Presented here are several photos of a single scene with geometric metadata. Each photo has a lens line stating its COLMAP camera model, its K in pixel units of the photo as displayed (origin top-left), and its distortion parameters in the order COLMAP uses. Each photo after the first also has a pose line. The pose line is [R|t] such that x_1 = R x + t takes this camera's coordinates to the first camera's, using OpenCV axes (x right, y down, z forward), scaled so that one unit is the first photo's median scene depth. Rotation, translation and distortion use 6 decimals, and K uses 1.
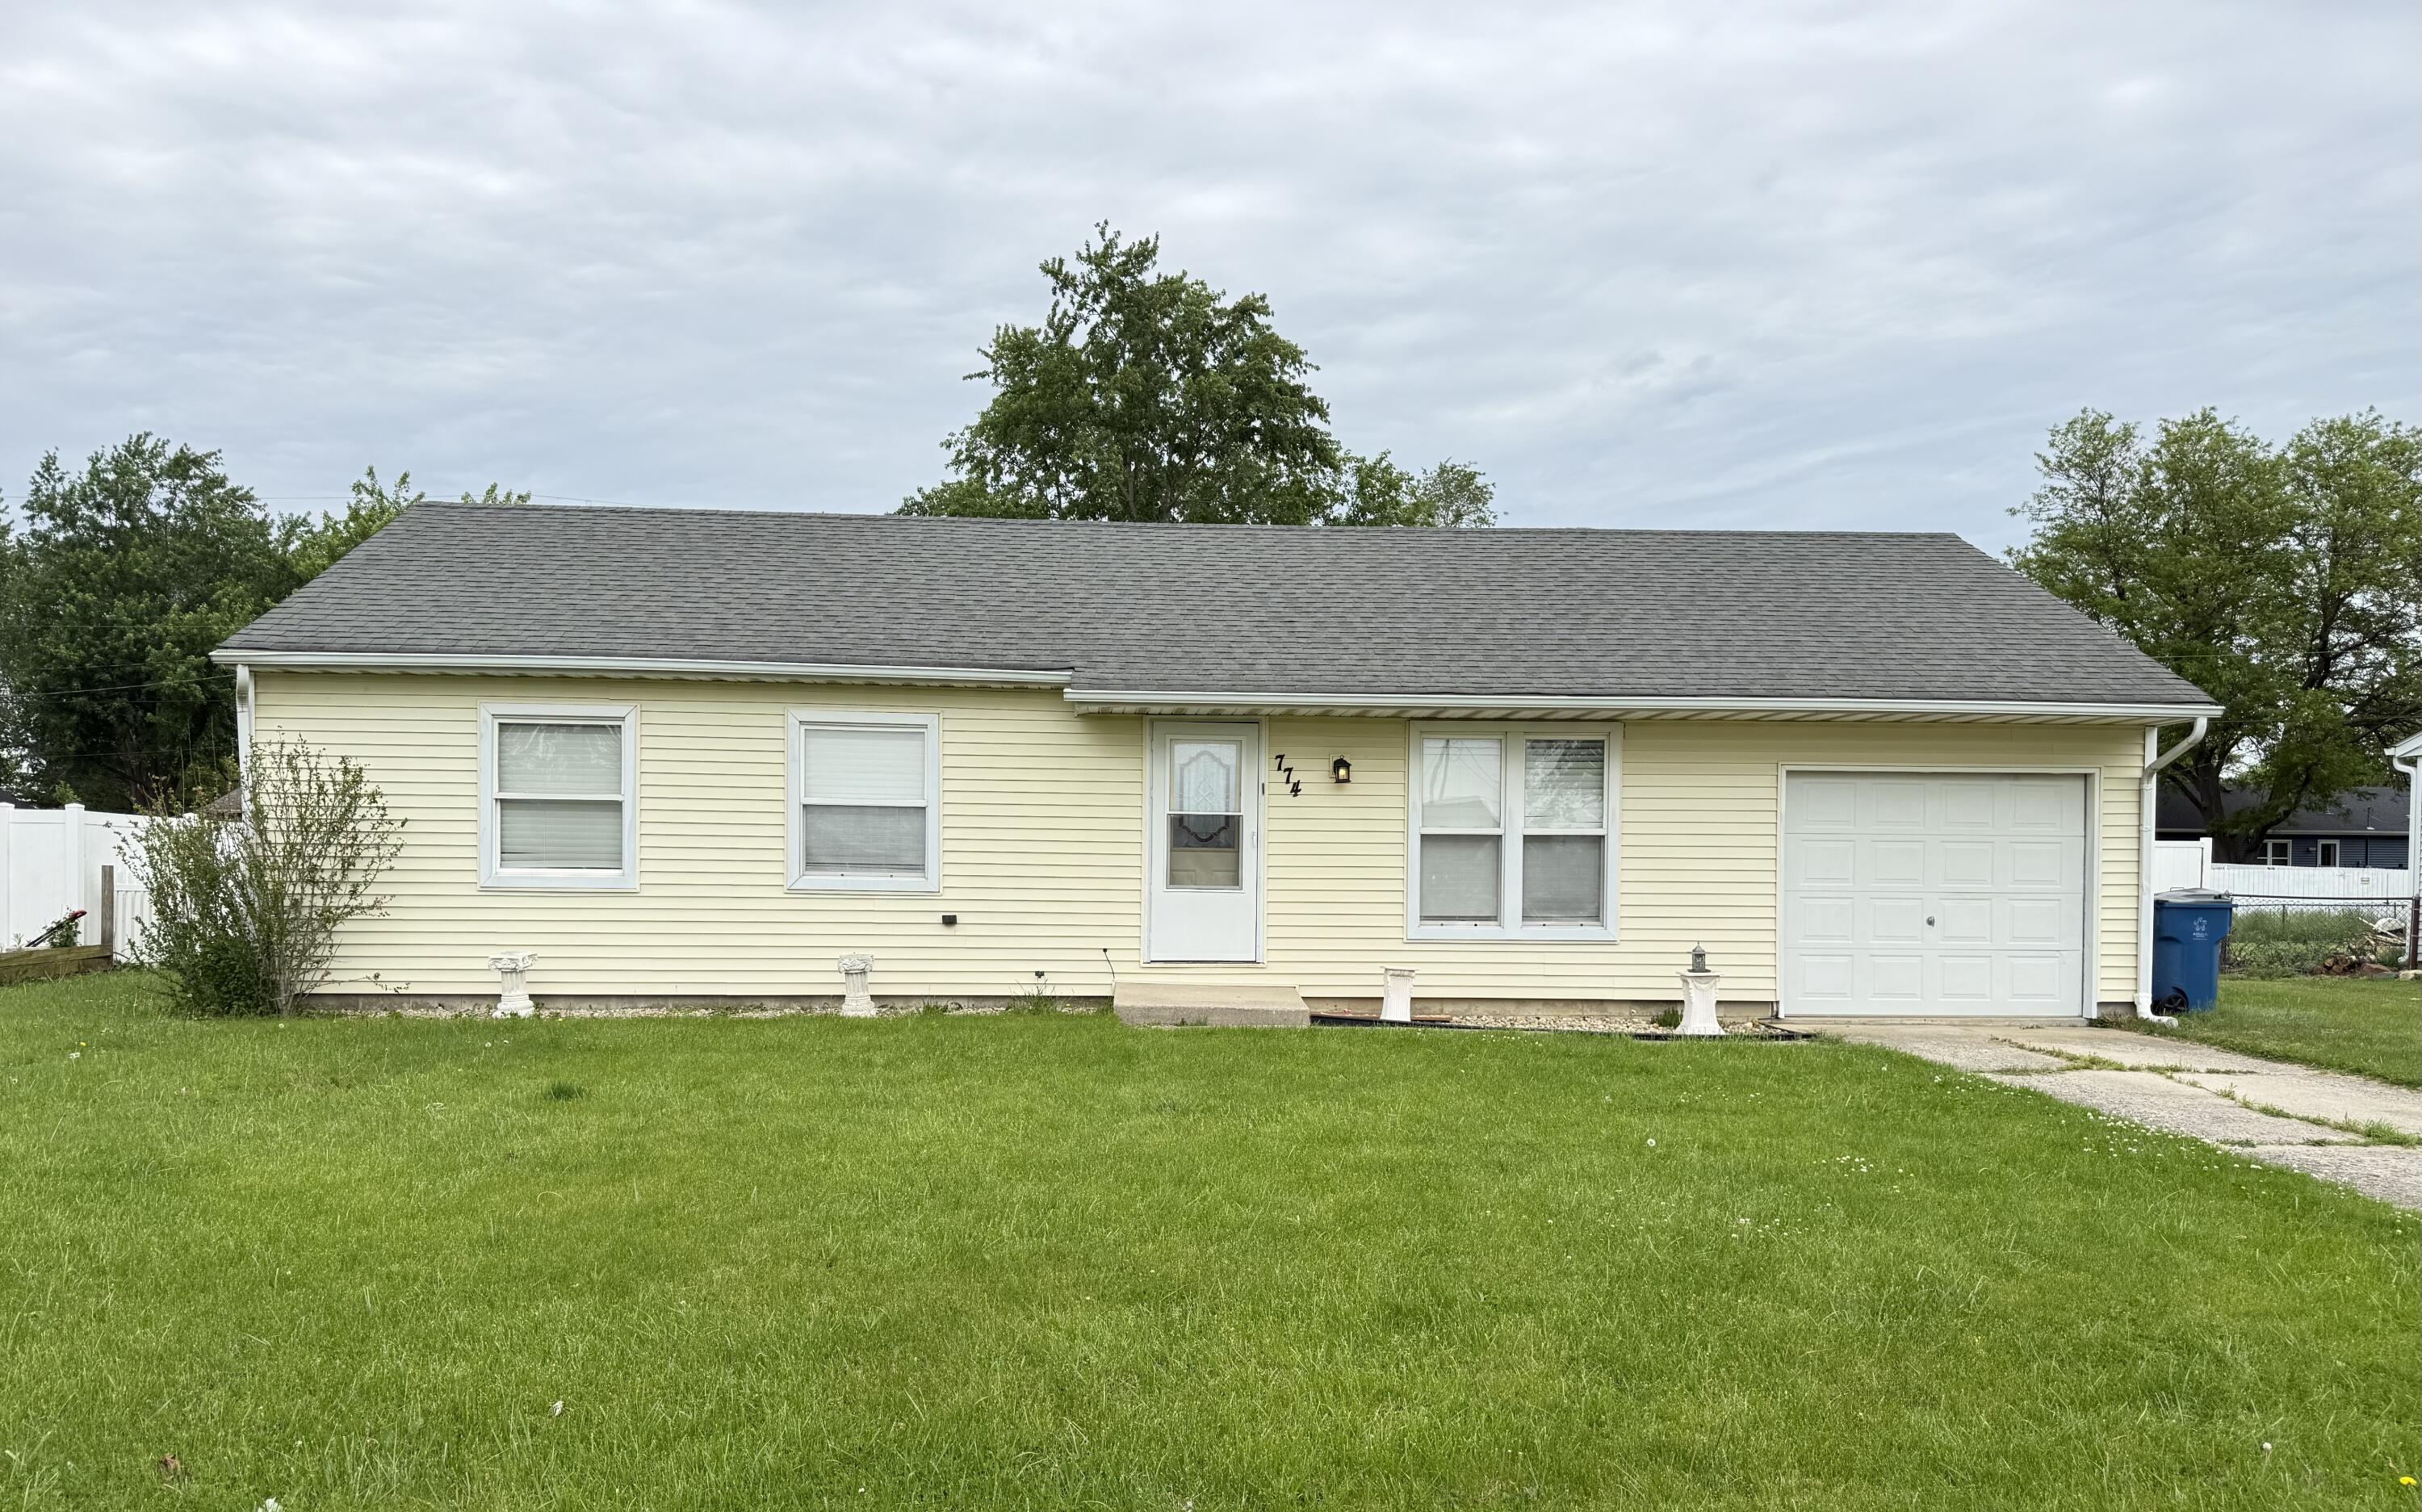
lens RADIAL K [[1738.7, 0, 1215.3], [0, 1738.7, 759.3], [0, 0, 1]] dist [0.002814, -0.000011]
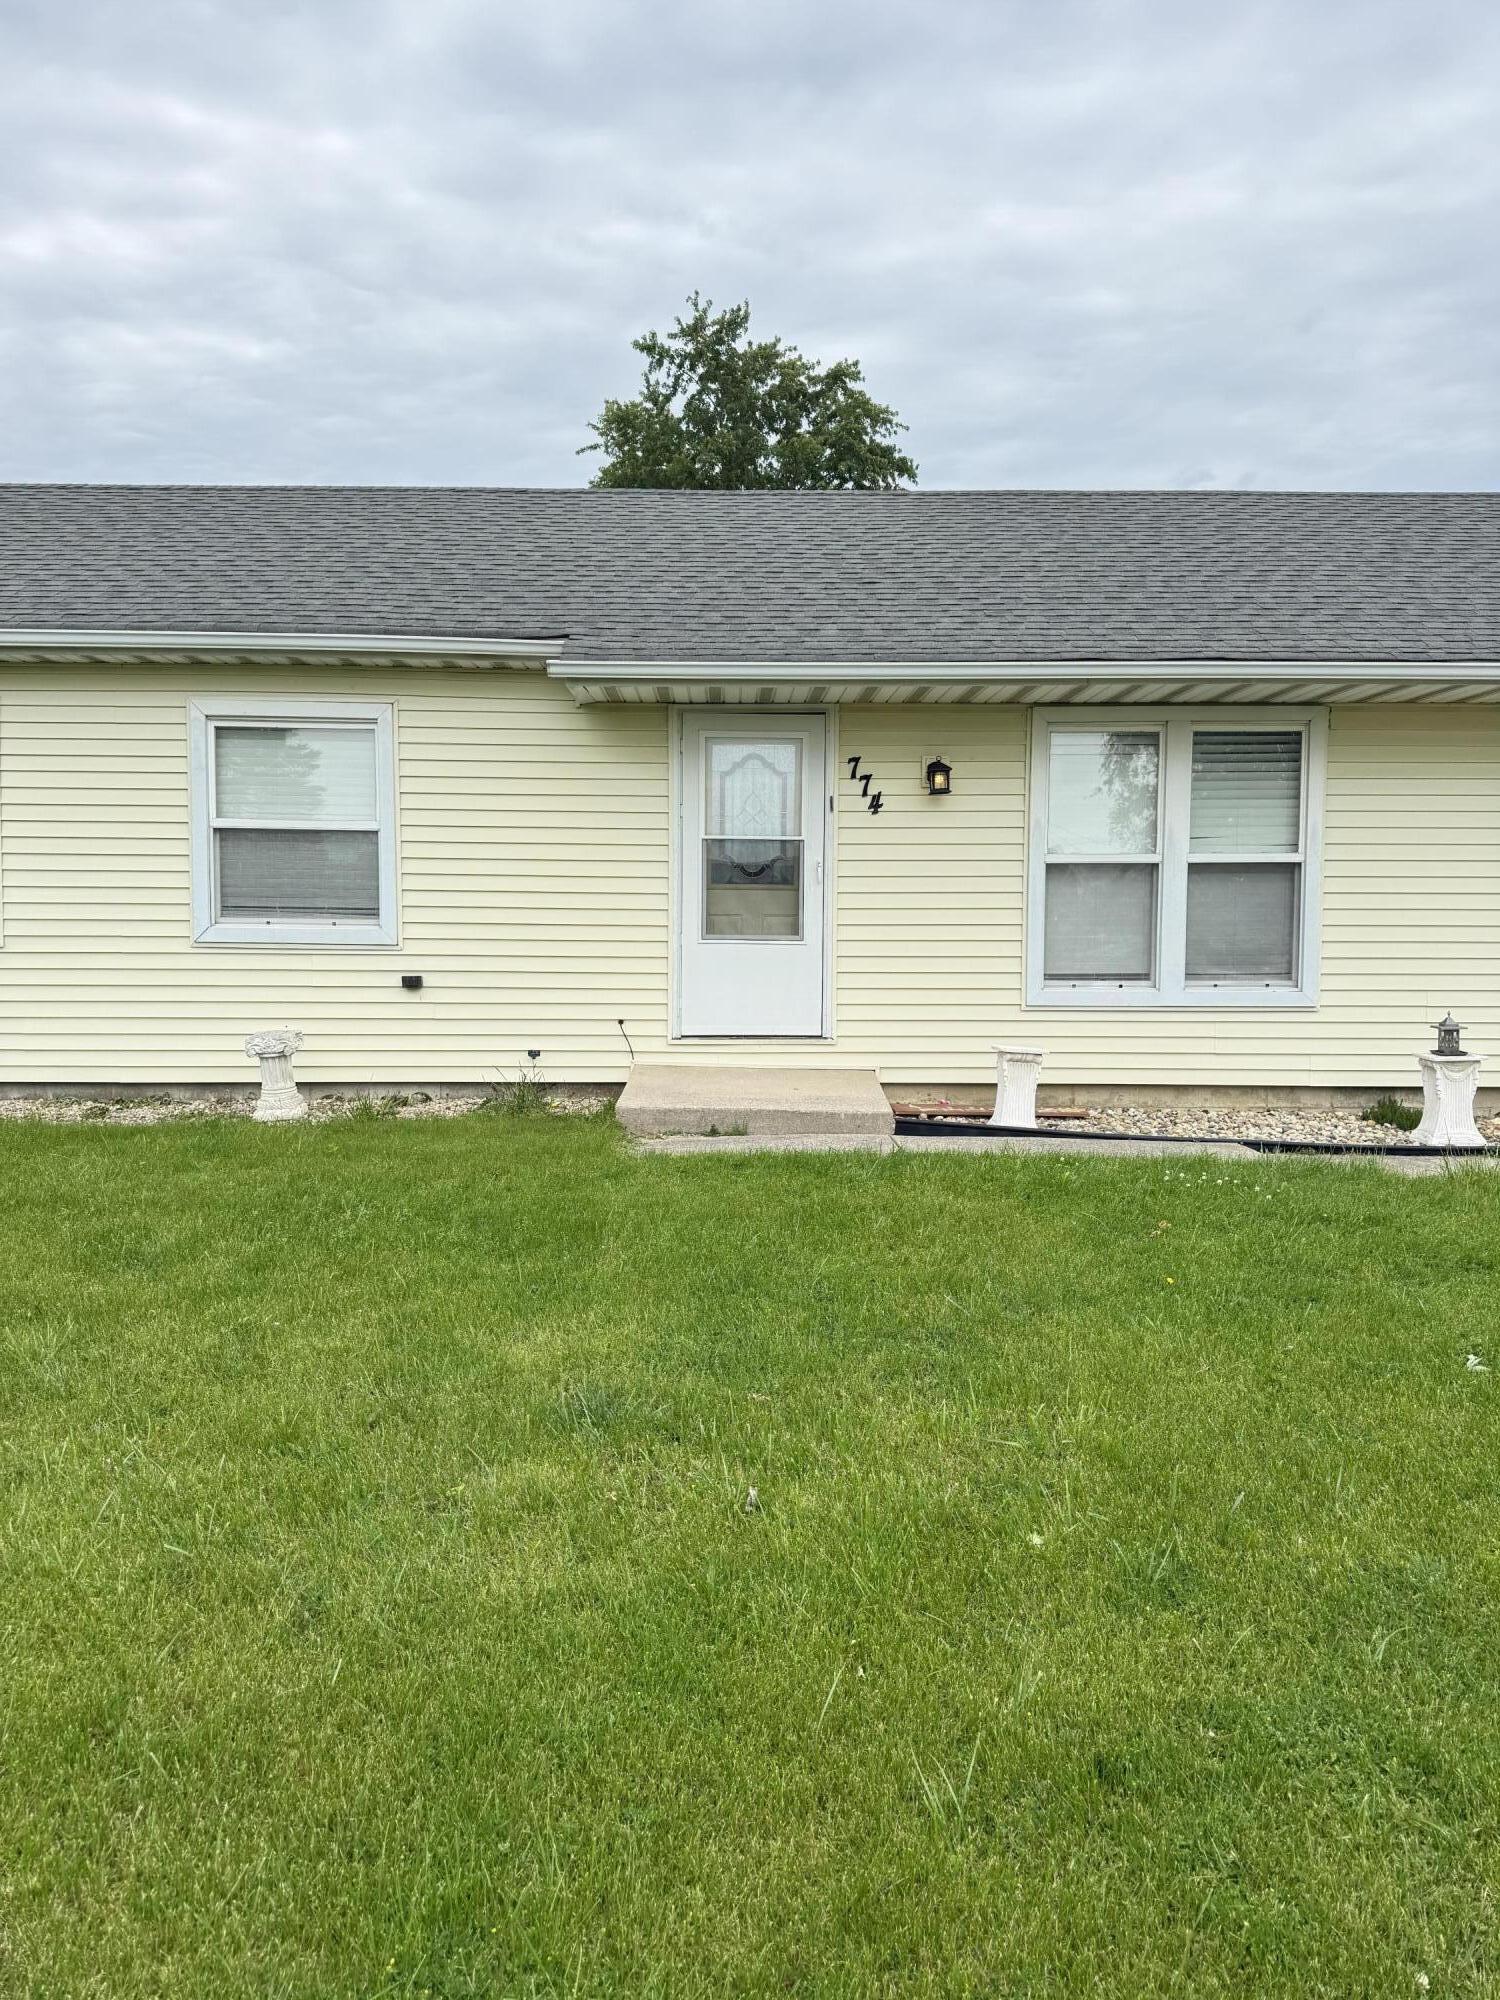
lens RADIAL K [[1404.6, 0, 784.7], [0, 1404.6, 998.4], [0, 0, 1]] dist [0.080228, -0.001446]
pose [[0.999631, -0.004408, -0.026806, 0.023276], [0.007596, 0.992746, 0.119987, 0.027235], [0.026083, -0.120146, 0.992414, 0.395991]]
